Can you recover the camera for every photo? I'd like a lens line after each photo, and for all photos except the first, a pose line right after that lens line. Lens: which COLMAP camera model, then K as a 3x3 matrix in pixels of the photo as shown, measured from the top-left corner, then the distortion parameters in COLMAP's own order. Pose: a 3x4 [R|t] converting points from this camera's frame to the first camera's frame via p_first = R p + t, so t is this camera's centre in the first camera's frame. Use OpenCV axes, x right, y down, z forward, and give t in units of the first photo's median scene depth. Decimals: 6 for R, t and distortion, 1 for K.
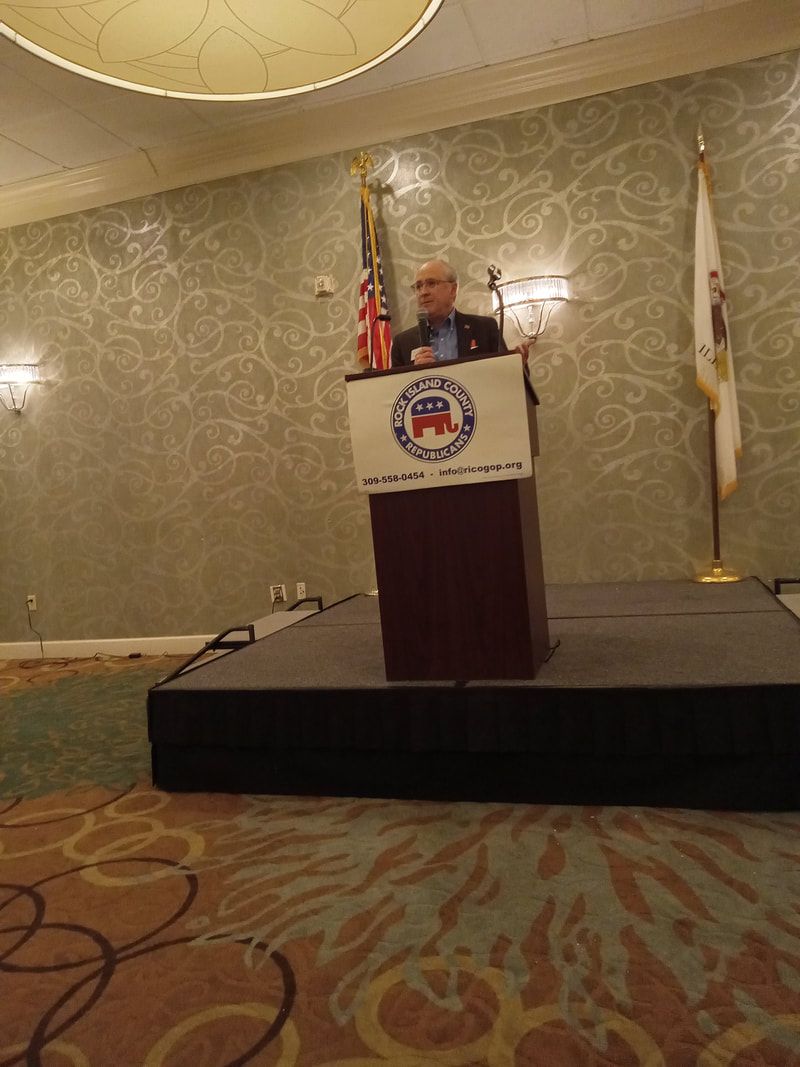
lens RADIAL K [[788.8, 0, 400.0], [0, 788.8, 533.5], [0, 0, 1]] dist [0.042934, -0.054265]
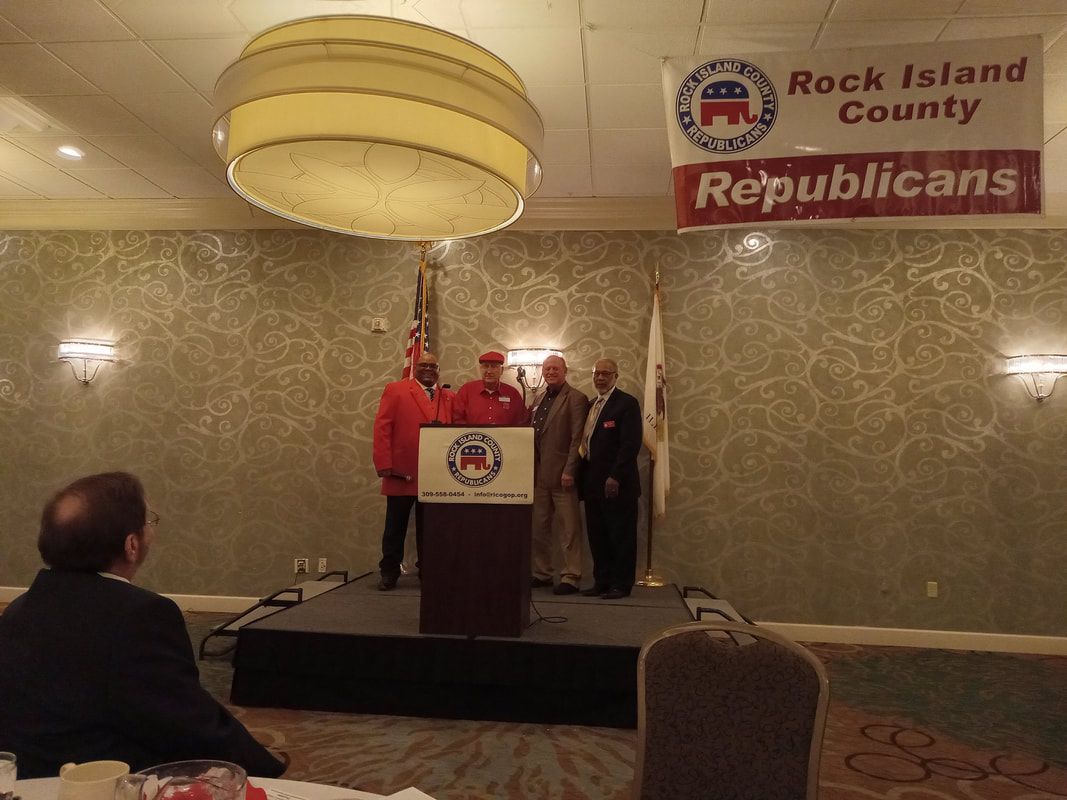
lens RADIAL K [[787.8, 0, 533.5], [0, 787.8, 400.0], [0, 0, 1]] dist [0.097867, -0.200209]
pose [[0.973384, 0.132160, 0.187236, -0.081965], [-0.101844, 0.981321, -0.163205, -0.009157], [-0.205308, 0.139793, 0.968662, -0.299290]]
